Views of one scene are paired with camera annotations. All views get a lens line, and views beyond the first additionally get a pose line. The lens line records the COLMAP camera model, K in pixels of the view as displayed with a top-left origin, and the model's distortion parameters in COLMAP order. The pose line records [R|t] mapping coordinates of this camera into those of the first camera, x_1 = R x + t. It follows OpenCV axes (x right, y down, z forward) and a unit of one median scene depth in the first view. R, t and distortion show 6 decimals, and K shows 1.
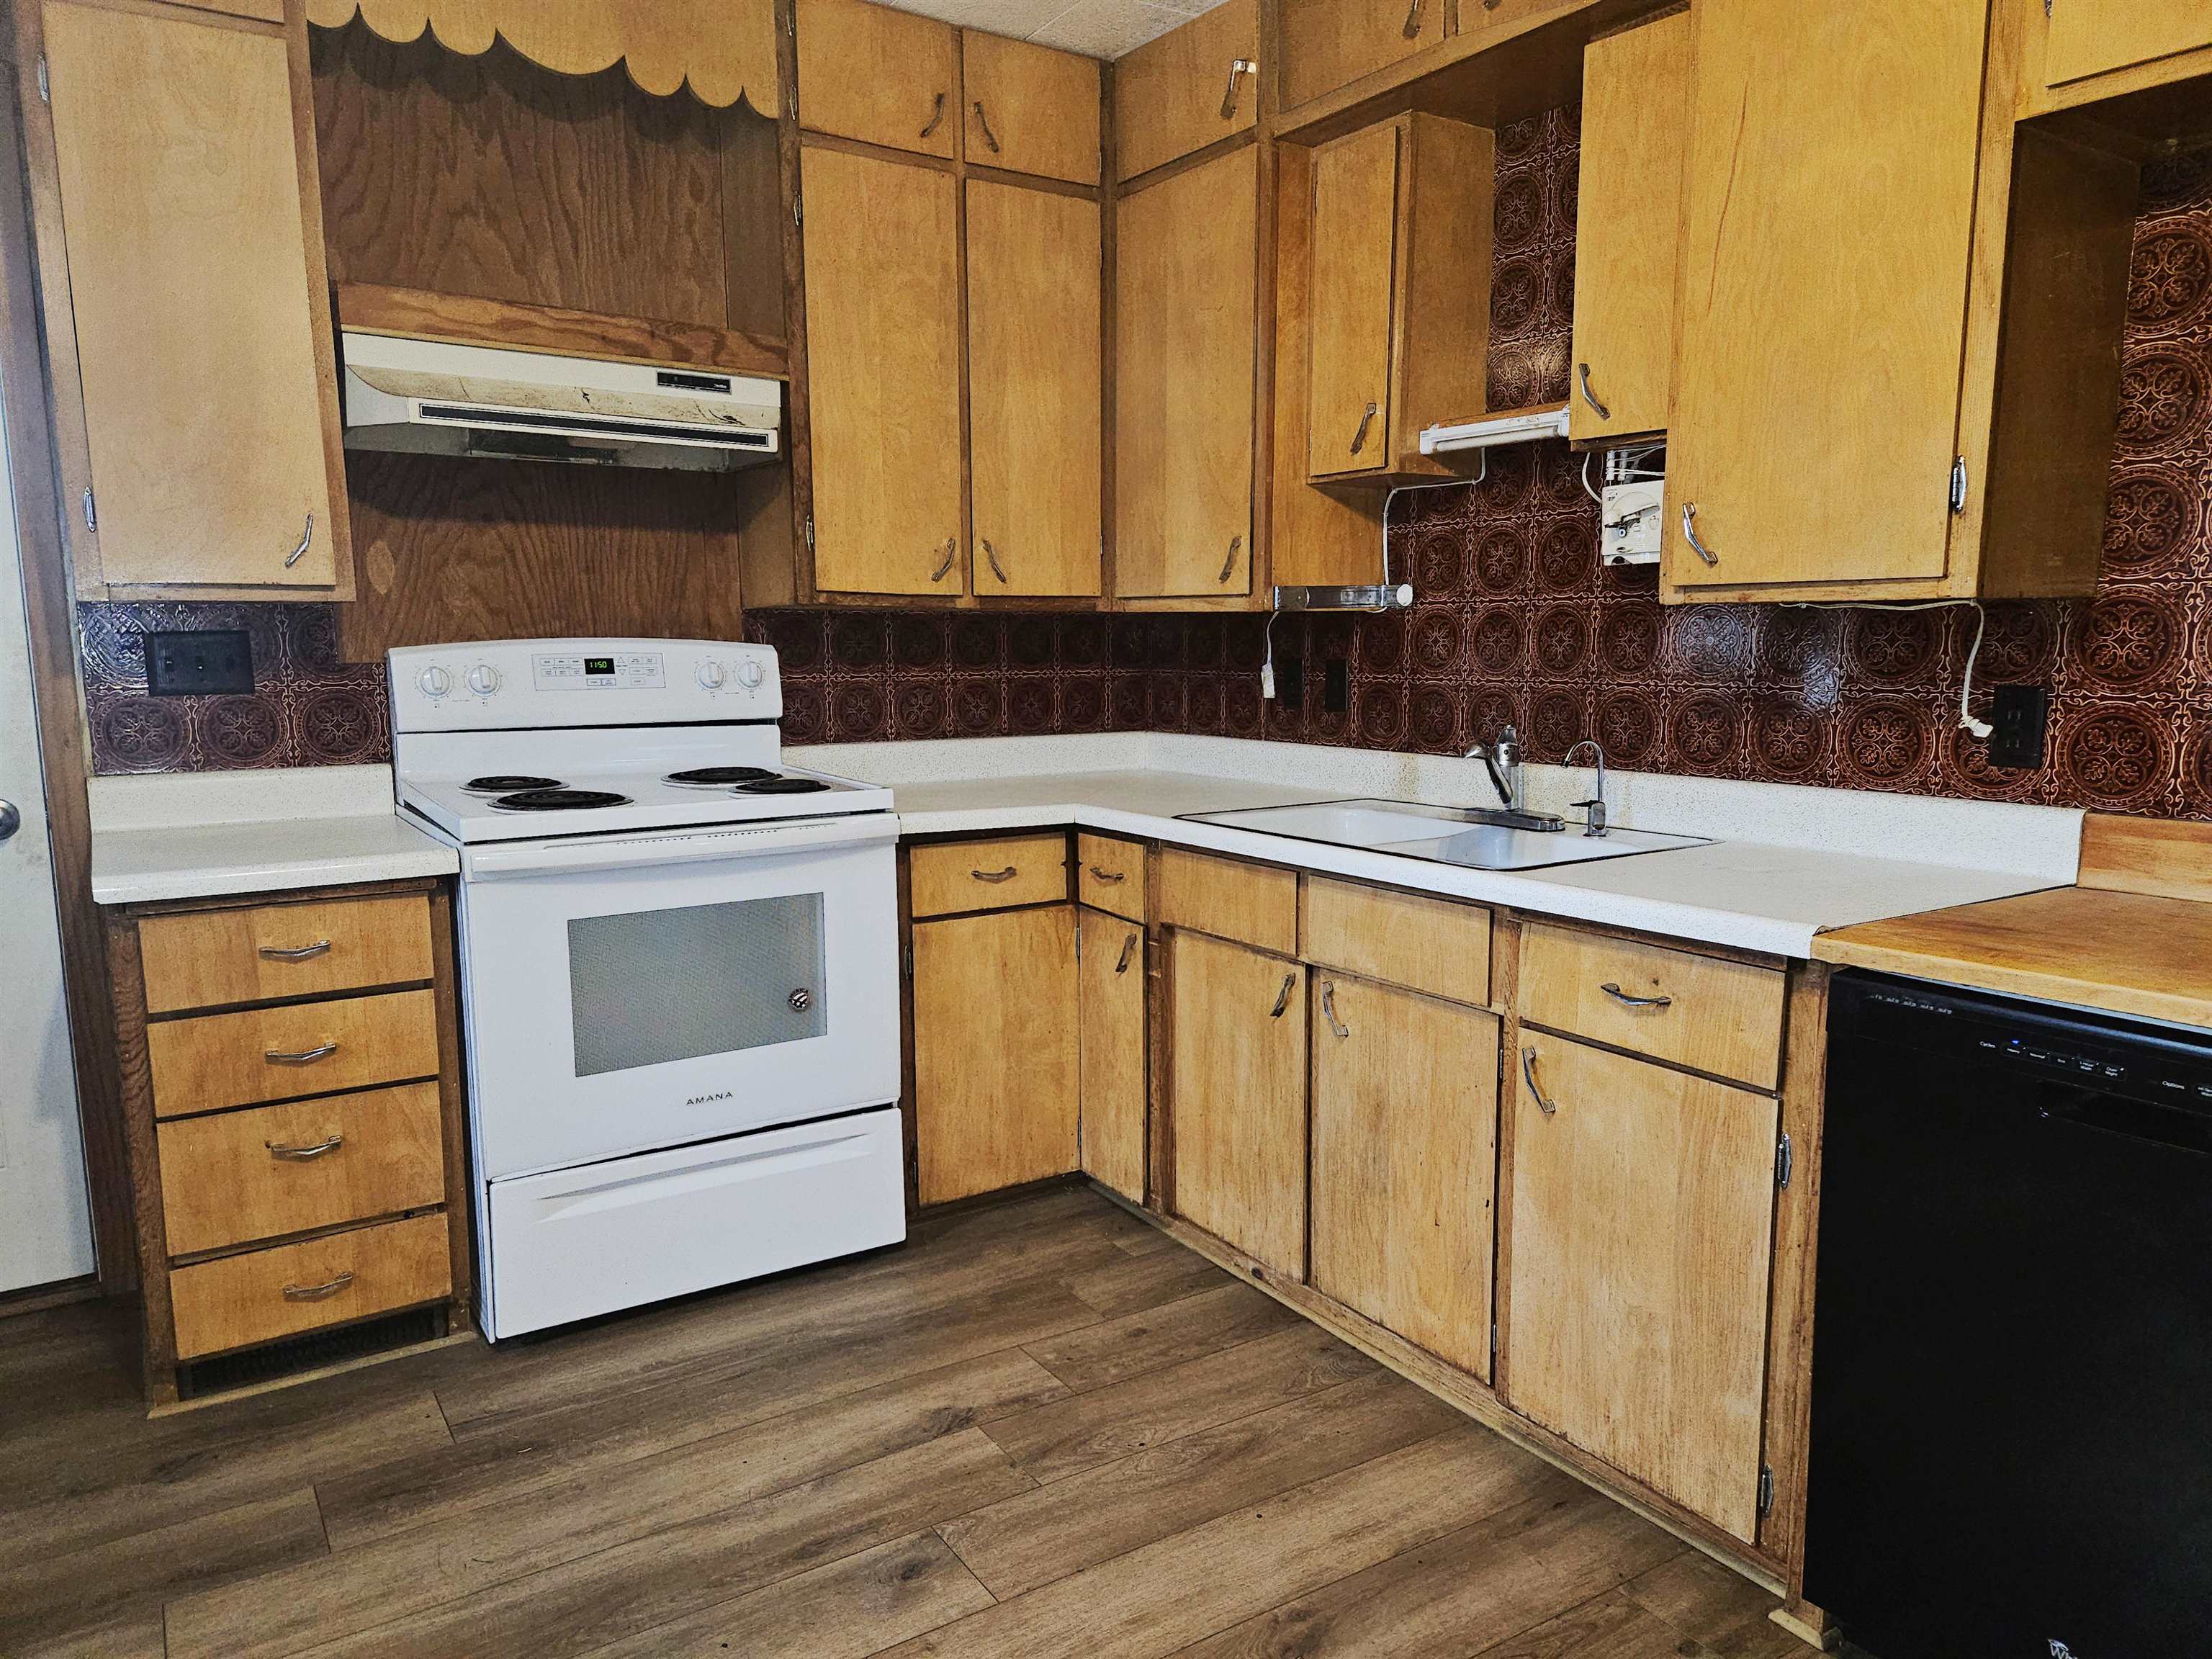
lens RADIAL K [[1497.9, 0, 1118.4], [0, 1497.9, 869.2], [0, 0, 1]] dist [0.045512, -0.025320]
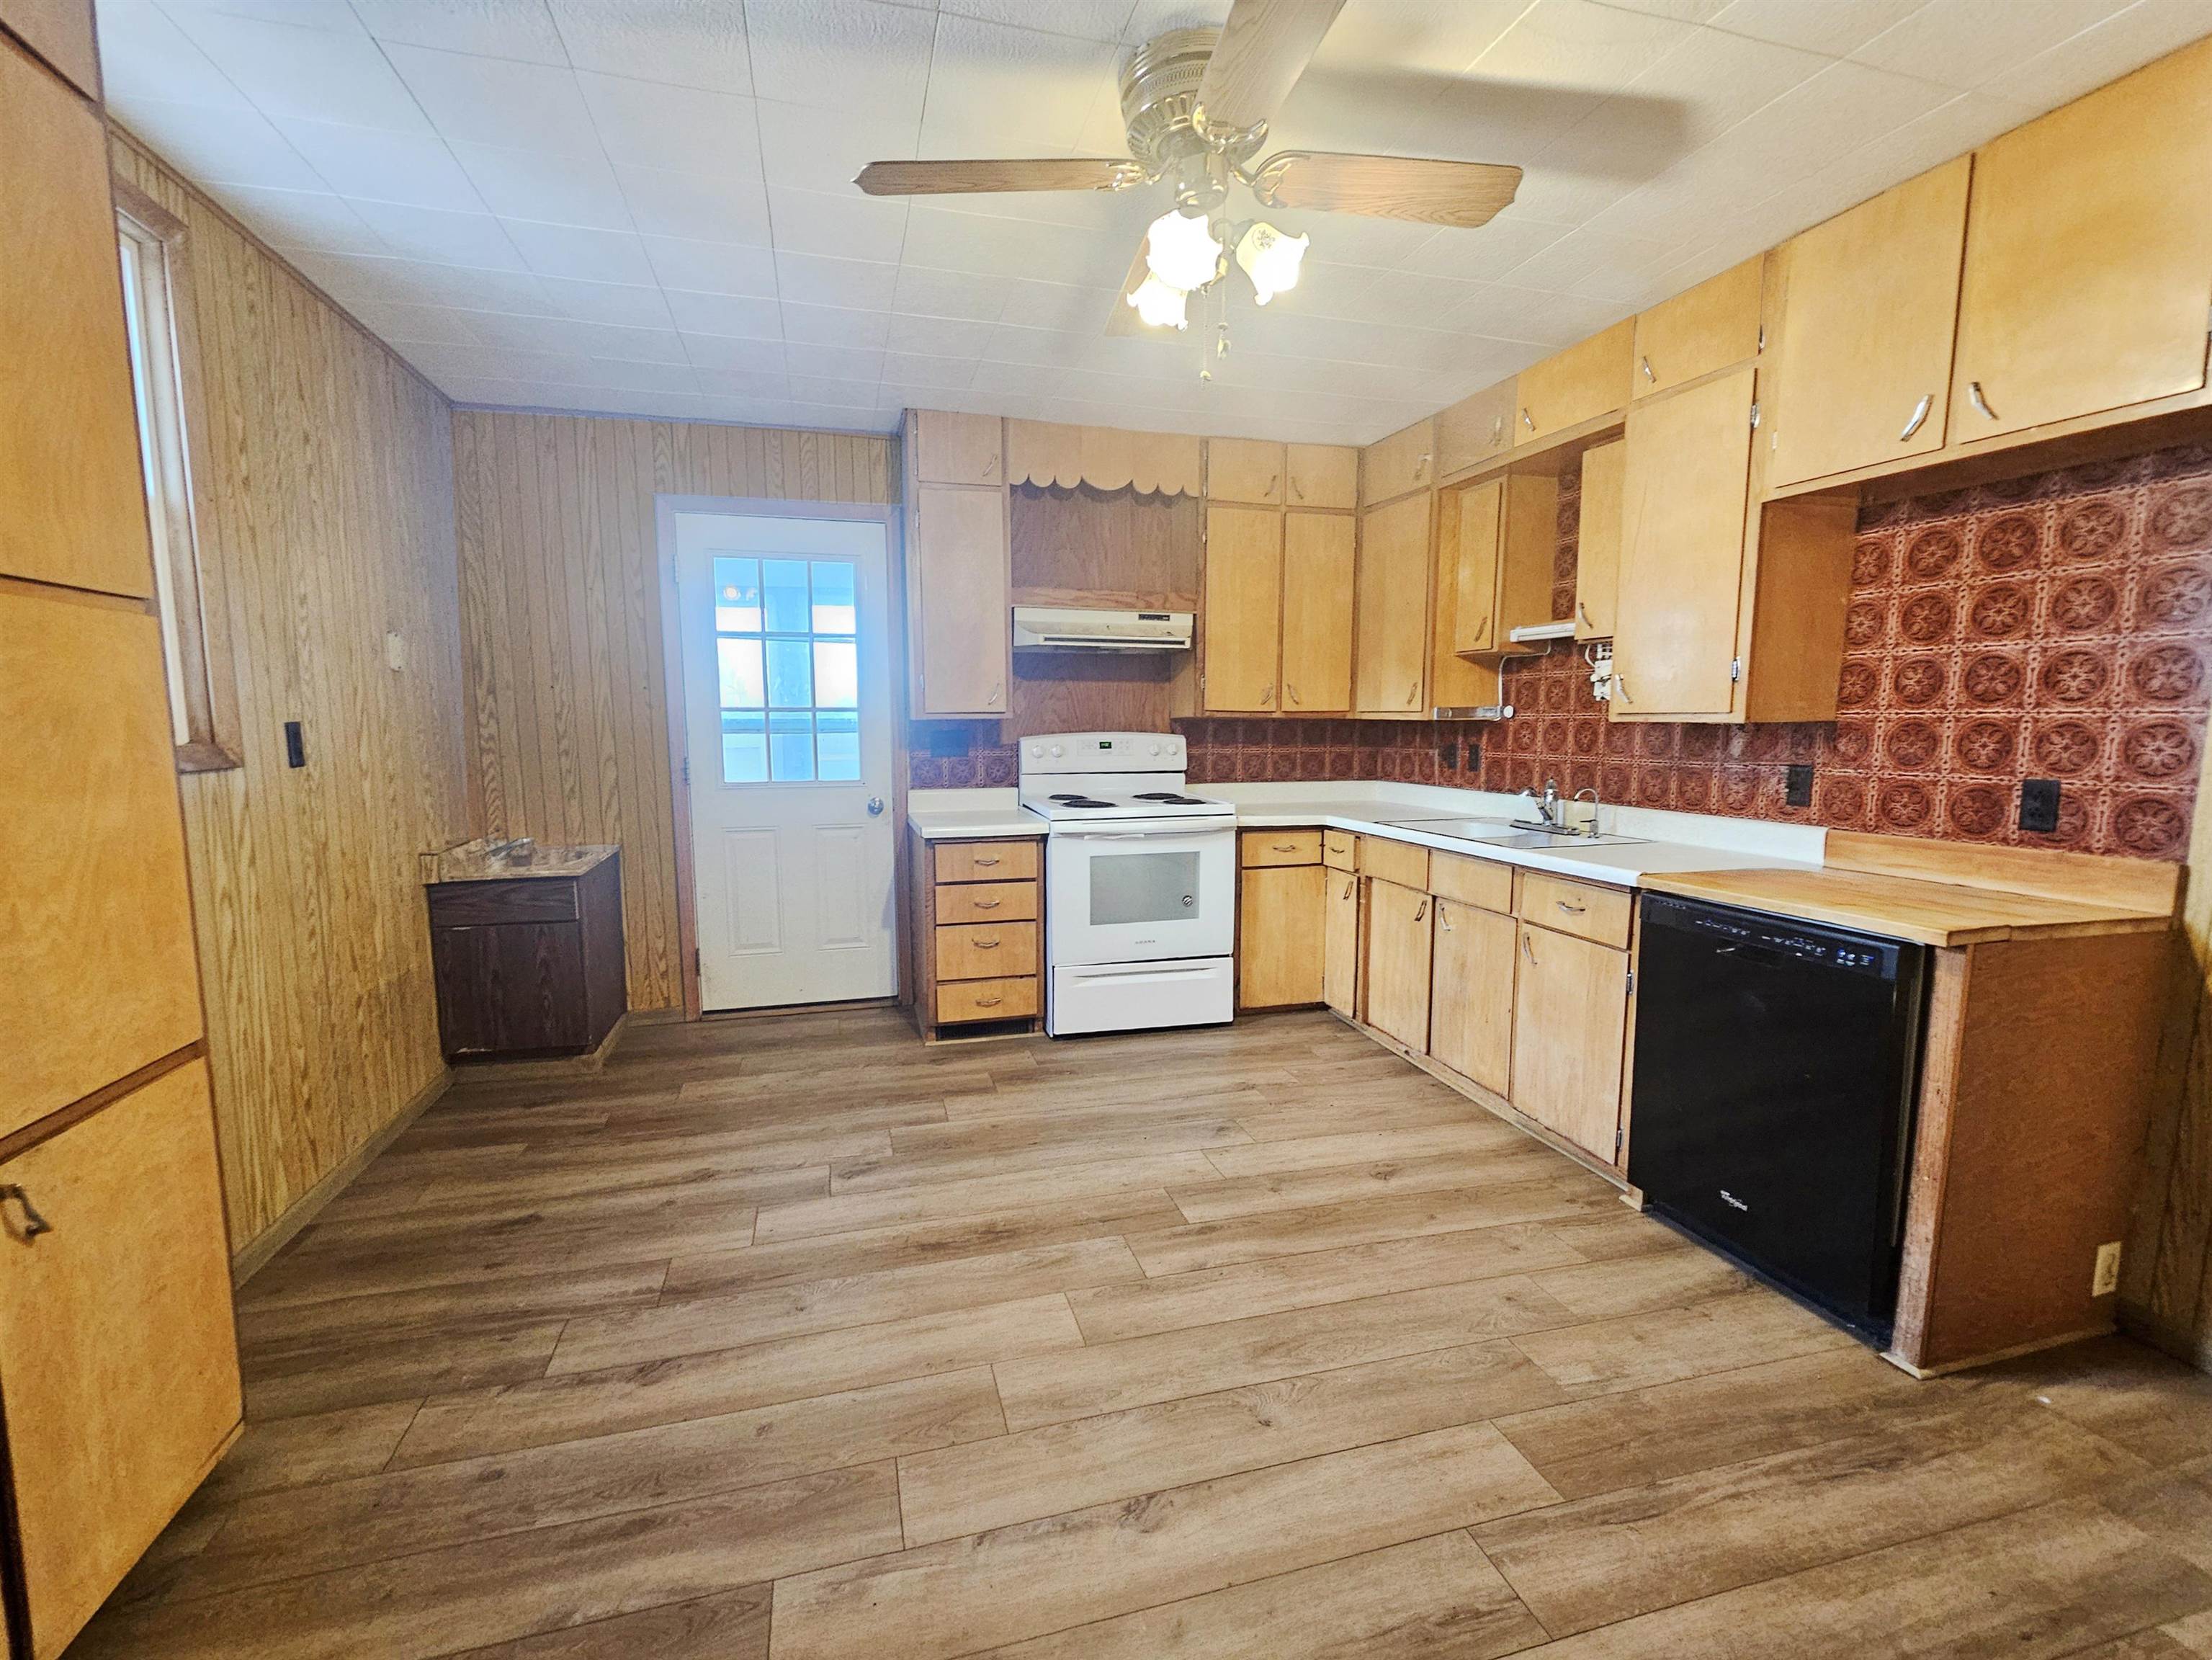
lens RADIAL K [[912.7, 0, 1098.3], [0, 912.7, 825.4], [0, 0, 1]] dist [-0.000696, -0.000163]
pose [[0.949535, 0.035906, -0.311600, 0.078098], [-0.049268, 0.998168, -0.035112, 0.035143], [0.309768, 0.048692, 0.949564, -0.319668]]
